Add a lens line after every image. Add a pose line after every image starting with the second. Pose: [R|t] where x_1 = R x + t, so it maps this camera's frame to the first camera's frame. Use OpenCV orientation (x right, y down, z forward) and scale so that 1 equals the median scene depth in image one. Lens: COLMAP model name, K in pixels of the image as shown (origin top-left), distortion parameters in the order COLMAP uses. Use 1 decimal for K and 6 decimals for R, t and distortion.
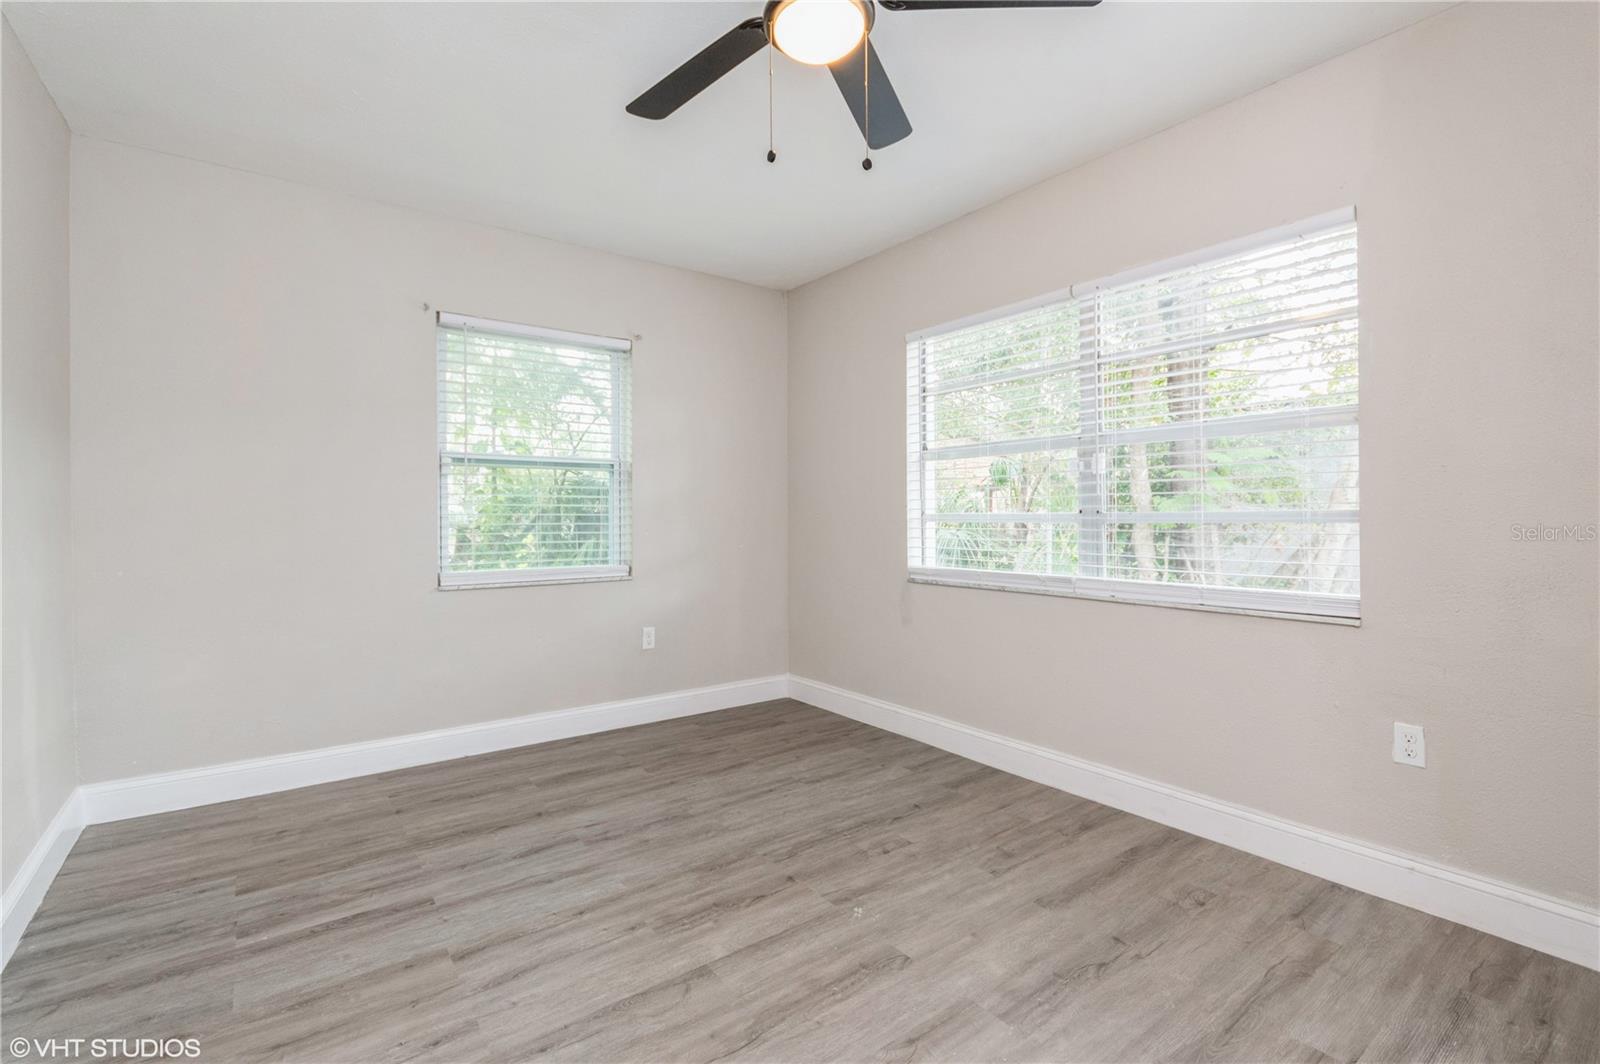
lens RADIAL K [[712.0, 0, 799.8], [0, 712.0, 534.0], [0, 0, 1]] dist [-0.005710, -0.001583]
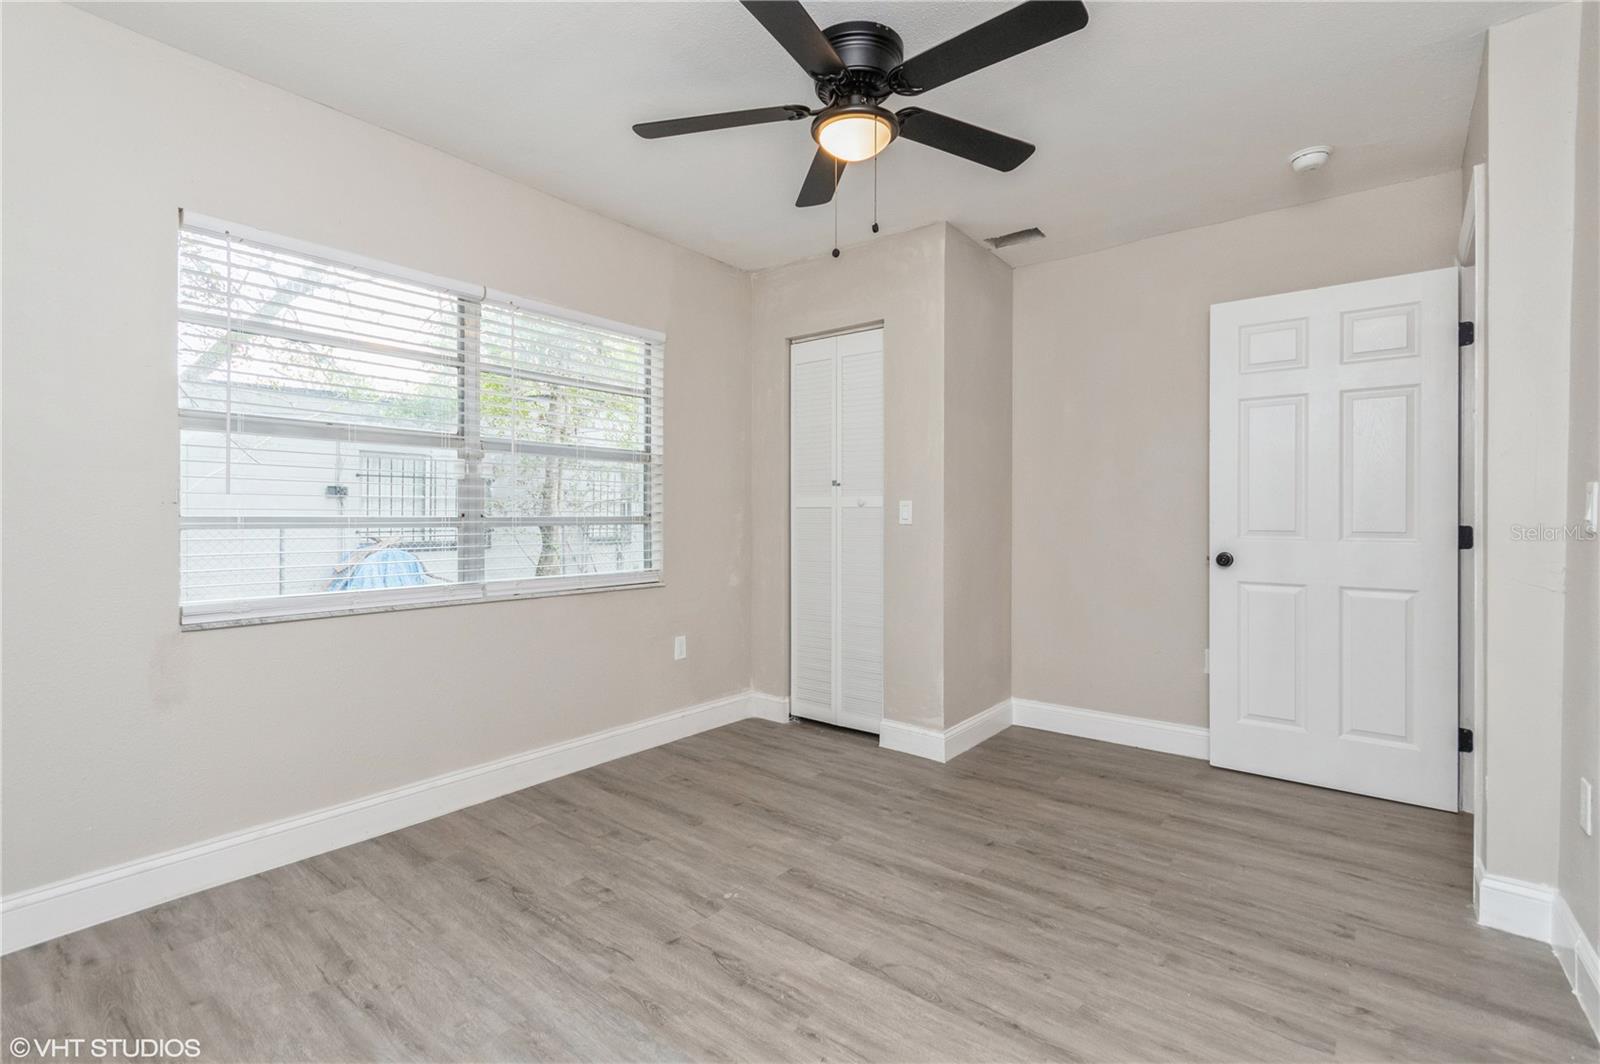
lens RADIAL K [[712.0, 0, 803.5], [0, 712.0, 540.1], [0, 0, 1]] dist [-0.005710, -0.001583]
pose [[-0.254952, -0.025529, 0.966617, -0.821804], [0.023345, 0.999198, 0.032547, -0.022772], [-0.966672, 0.030863, -0.254151, 0.992265]]
